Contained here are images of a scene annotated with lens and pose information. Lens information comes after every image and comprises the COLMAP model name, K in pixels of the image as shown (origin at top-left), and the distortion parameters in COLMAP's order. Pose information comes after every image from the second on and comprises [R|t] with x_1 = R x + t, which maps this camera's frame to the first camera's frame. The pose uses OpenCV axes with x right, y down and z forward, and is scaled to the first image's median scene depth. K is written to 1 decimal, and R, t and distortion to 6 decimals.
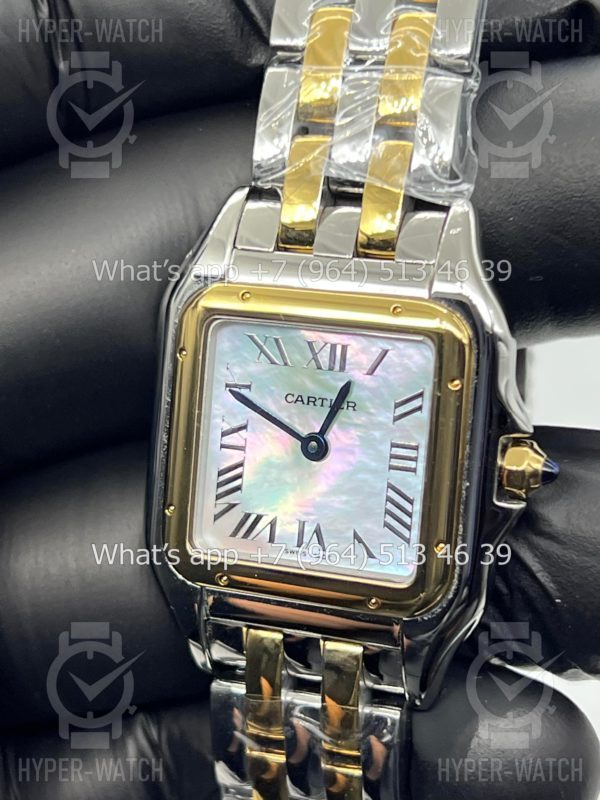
lens RADIAL K [[1833.7, 0, 300.0], [0, 1833.7, 400.0], [0, 0, 1]] dist [0.326743, 0.342823]
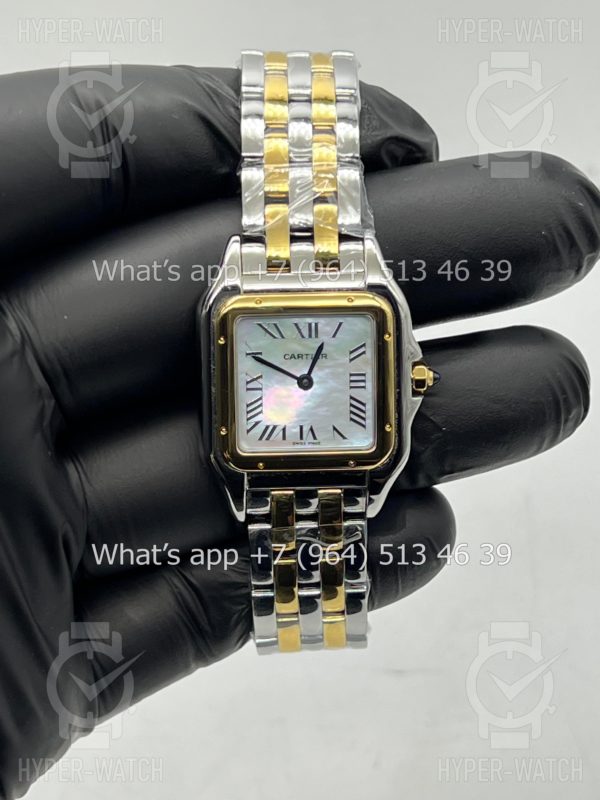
lens RADIAL K [[1833.7, 0, 300.0], [0, 1833.7, 400.0], [0, 0, 1]] dist [0.326743, 0.342823]
pose [[0.906874, -0.145140, 0.395619, -0.694757], [0.123608, 0.989138, 0.079539, -0.098070], [-0.402867, -0.023230, 0.914964, -0.606064]]
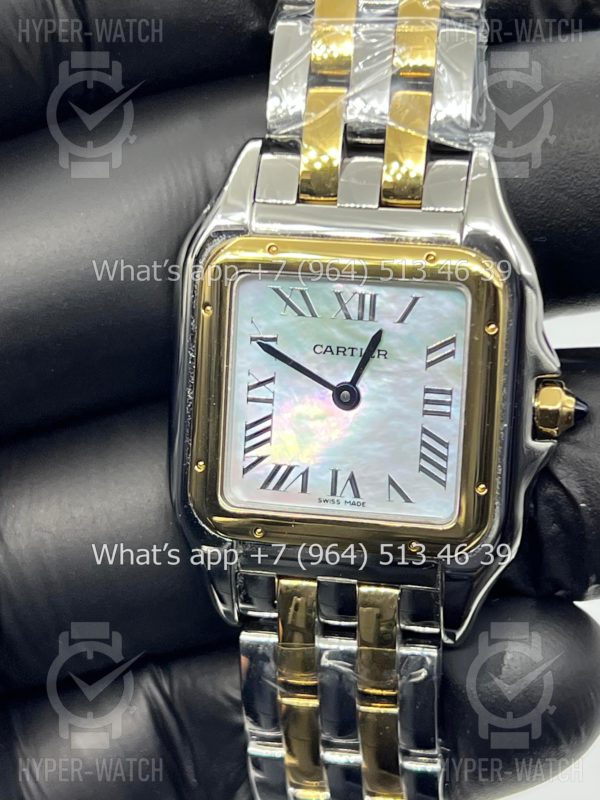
lens RADIAL K [[1833.7, 0, 300.0], [0, 1833.7, 400.0], [0, 0, 1]] dist [0.326743, 0.342823]
pose [[0.985767, -0.045343, 0.161885, -0.181576], [0.041373, 0.998757, 0.027808, -0.001603], [-0.162945, -0.020714, 0.986418, 0.004250]]
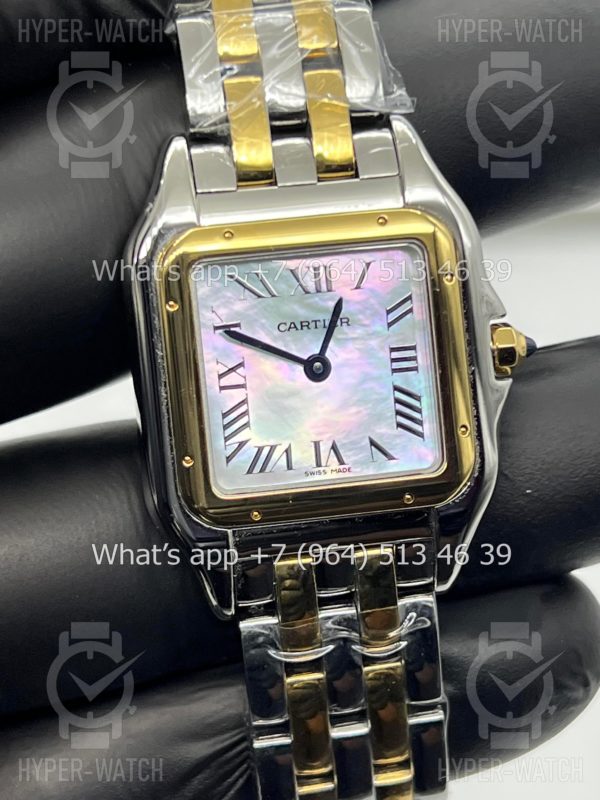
lens RADIAL K [[1833.7, 0, 300.0], [0, 1833.7, 400.0], [0, 0, 1]] dist [0.326743, 0.342823]
pose [[0.856505, -0.183103, 0.482568, -0.506114], [0.208455, 0.978031, 0.001113, 0.040199], [-0.472171, 0.099640, 0.875858, 0.095999]]
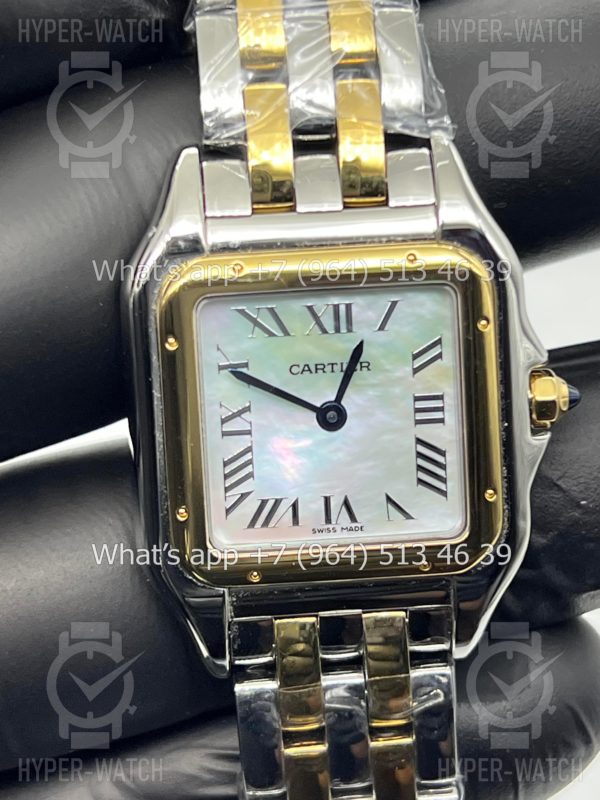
lens RADIAL K [[1833.7, 0, 300.0], [0, 1833.7, 400.0], [0, 0, 1]] dist [0.326743, 0.342823]
pose [[0.895853, -0.183722, 0.404590, -0.384325], [0.160726, 0.982848, 0.090423, -0.069854], [-0.414263, -0.015978, 0.910017, 0.154750]]
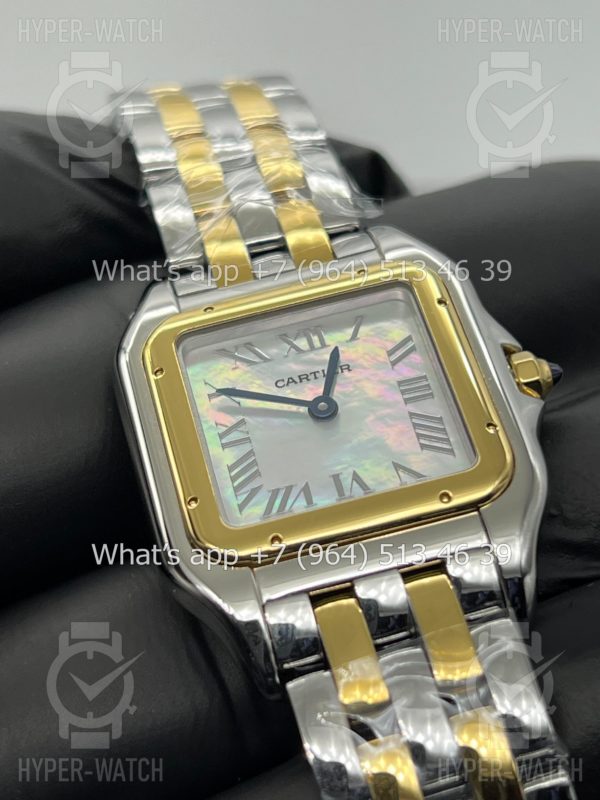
lens RADIAL K [[1833.7, 0, 300.0], [0, 1833.7, 400.0], [0, 0, 1]] dist [0.326743, 0.342823]
pose [[0.903142, -0.065128, 0.424373, -0.414968], [0.343142, 0.703567, -0.622291, 0.622182], [-0.258046, 0.707638, 0.657770, 0.361882]]
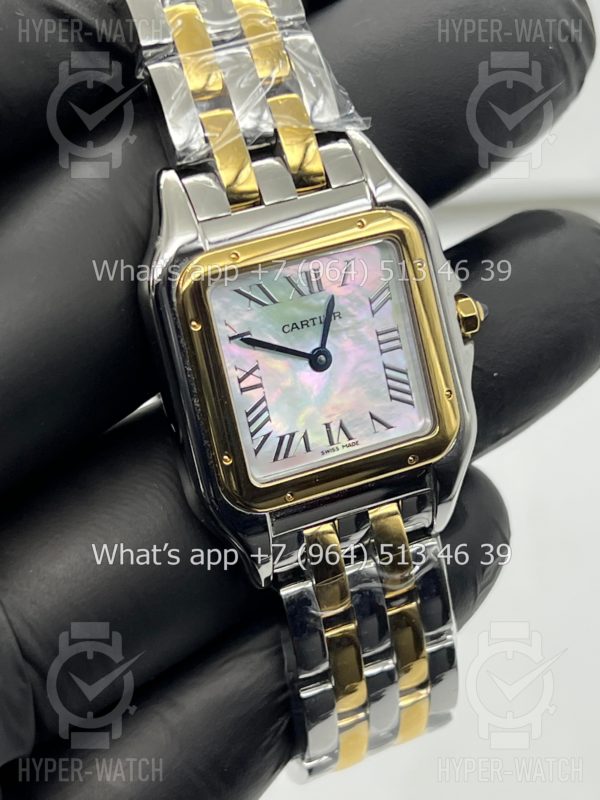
lens RADIAL K [[1833.7, 0, 300.0], [0, 1833.7, 400.0], [0, 0, 1]] dist [0.326743, 0.342823]
pose [[0.693861, -0.337803, 0.635961, -0.762268], [0.333542, 0.933460, 0.131917, -0.110532], [-0.638206, 0.120588, 0.760363, 0.113034]]
